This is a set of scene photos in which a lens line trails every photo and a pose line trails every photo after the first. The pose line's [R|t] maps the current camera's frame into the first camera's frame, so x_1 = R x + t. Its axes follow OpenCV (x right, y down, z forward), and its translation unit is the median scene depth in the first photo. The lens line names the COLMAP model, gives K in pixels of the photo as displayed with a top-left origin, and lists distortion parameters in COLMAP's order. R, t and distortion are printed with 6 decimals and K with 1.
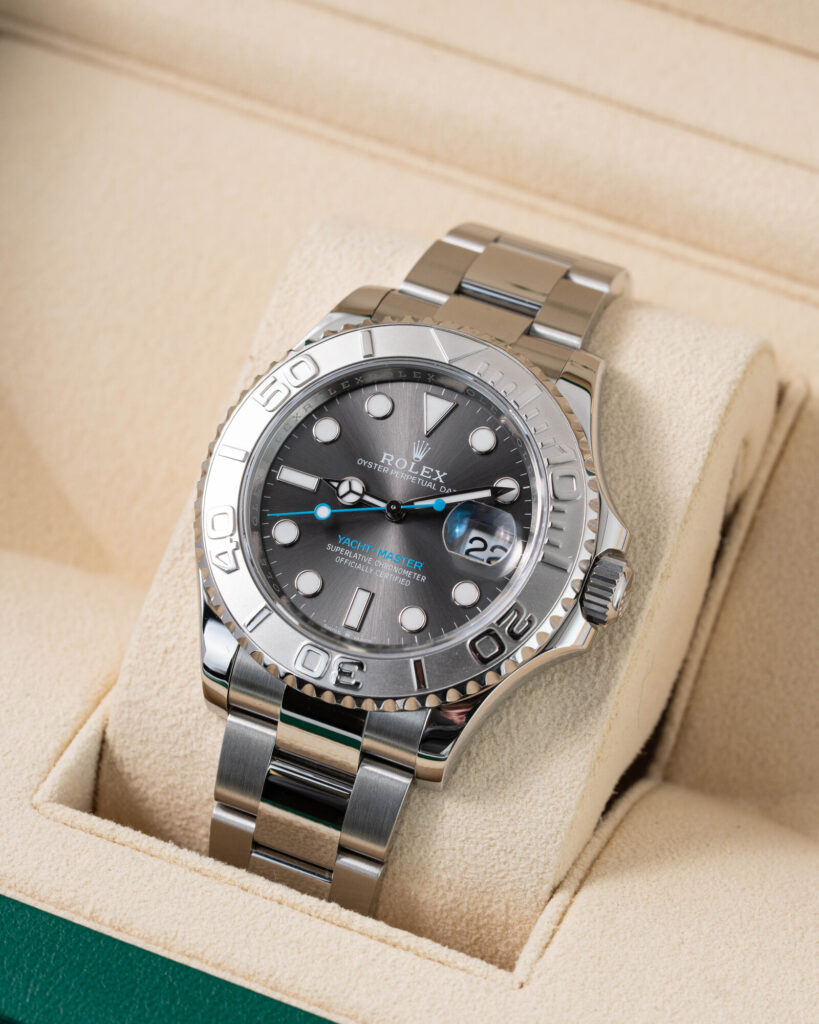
lens RADIAL K [[3573.9, 0, 409.5], [0, 3573.9, 512.0], [0, 0, 1]] dist [0.106811, -0.579521]
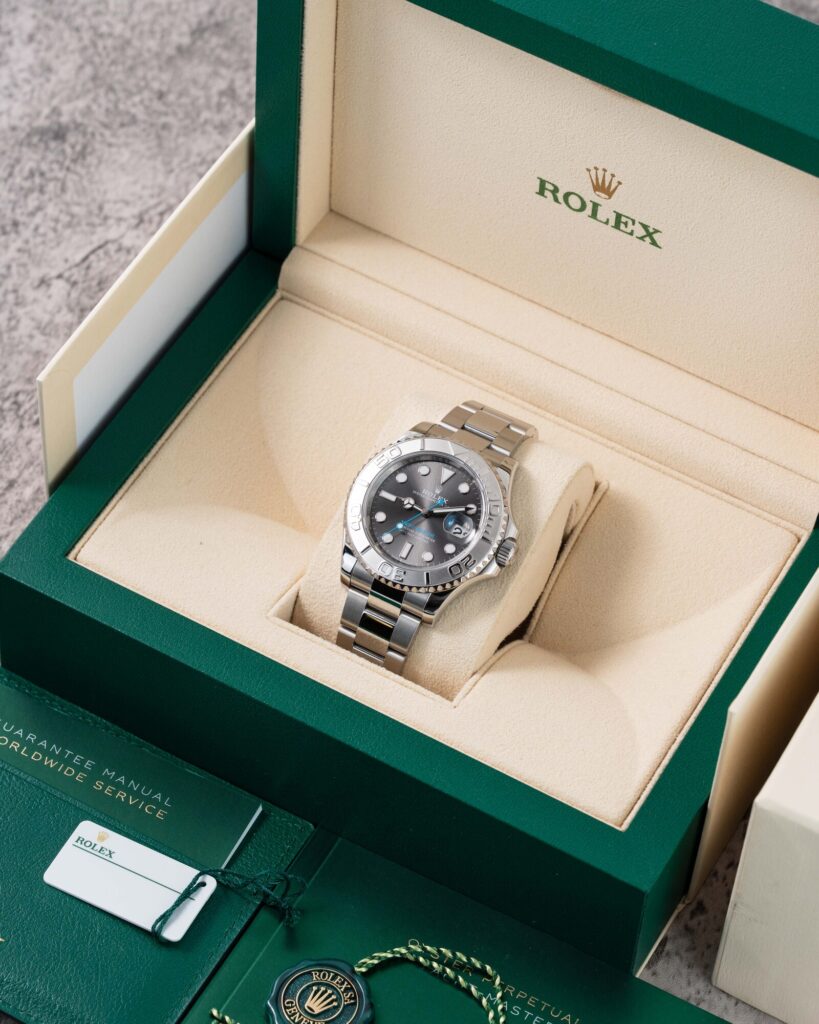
lens RADIAL K [[3573.9, 0, 409.5], [0, 3573.9, 512.0], [0, 0, 1]] dist [0.106811, -0.579521]
pose [[0.993150, 0.106369, -0.048353, 0.103312], [-0.108707, 0.992884, -0.048617, 0.119311], [0.042838, 0.053540, 0.997646, -1.449508]]
